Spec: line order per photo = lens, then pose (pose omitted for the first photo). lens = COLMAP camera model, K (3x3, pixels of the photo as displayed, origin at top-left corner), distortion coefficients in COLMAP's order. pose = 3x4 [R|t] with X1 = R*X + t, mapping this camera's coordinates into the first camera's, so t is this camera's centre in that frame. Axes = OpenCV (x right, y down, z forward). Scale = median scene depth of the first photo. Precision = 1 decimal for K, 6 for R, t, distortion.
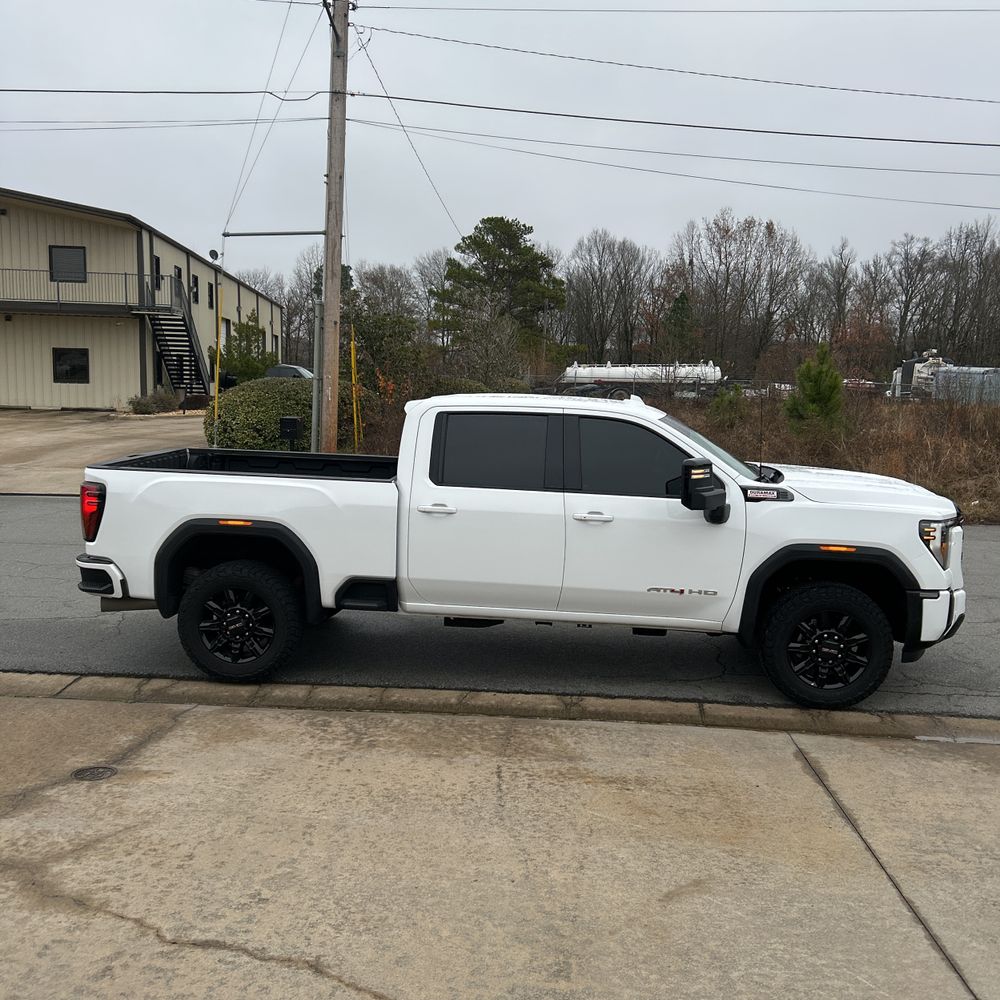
lens RADIAL K [[987.4, 0, 510.9], [0, 987.4, 500.6], [0, 0, 1]] dist [0.099673, -0.197860]
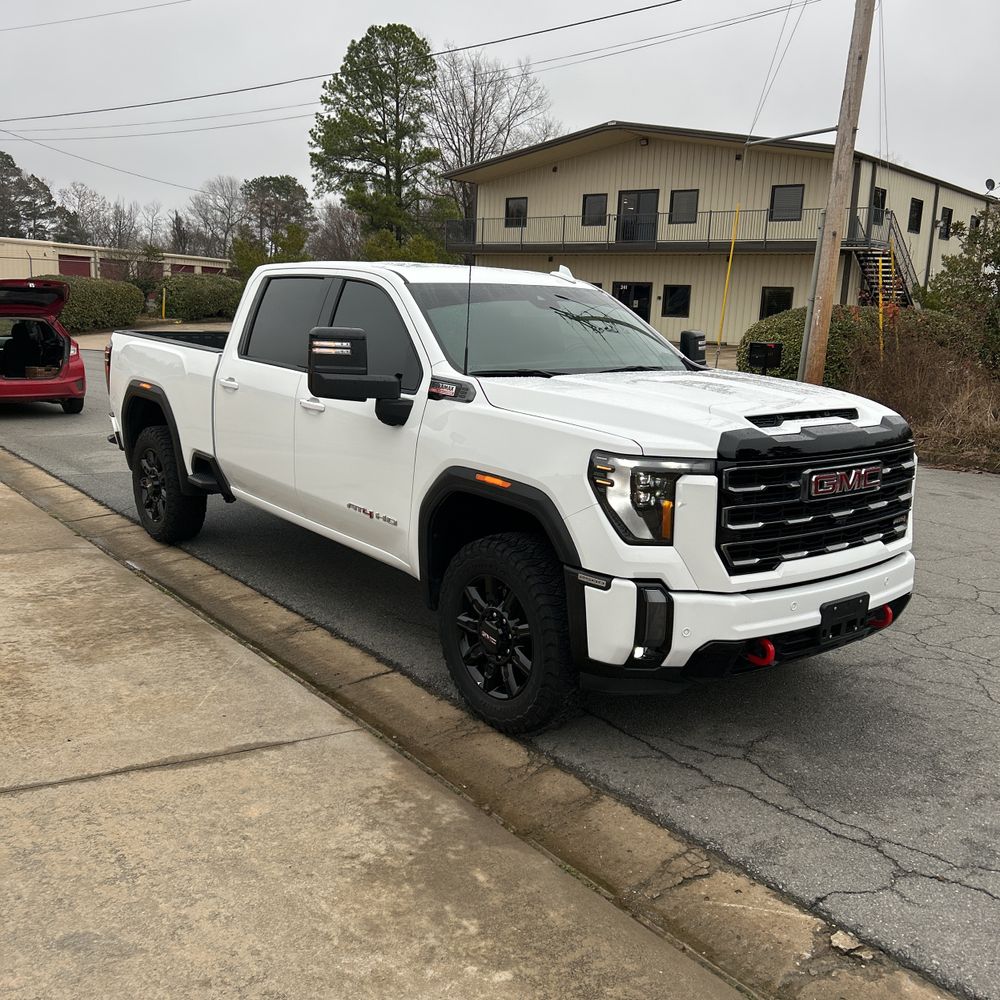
lens RADIAL K [[999.1, 0, 515.7], [0, 999.1, 497.7], [0, 0, 1]] dist [0.083066, -0.145239]
pose [[0.685819, 0.141531, -0.713878, 0.745136], [-0.112994, 0.989721, 0.087666, 0.001638], [0.718947, 0.020541, 0.694761, 0.533878]]
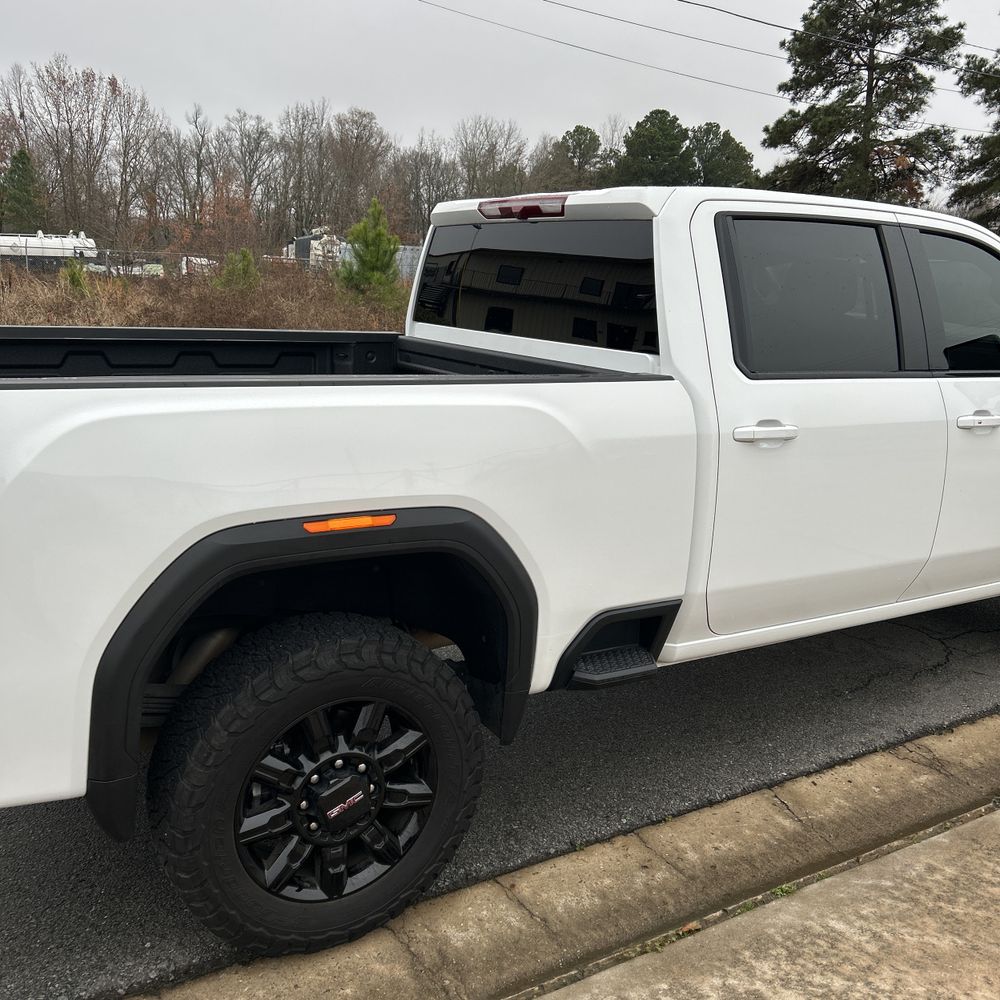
lens RADIAL K [[999.6, 0, 500.0], [0, 999.6, 500.0], [0, 0, 1]] dist [0.023611, -0.005081]
pose [[0.811356, -0.127543, 0.570469, -0.420823], [0.062277, 0.989213, 0.132589, -0.027468], [-0.581226, -0.072050, 0.810546, 0.675547]]
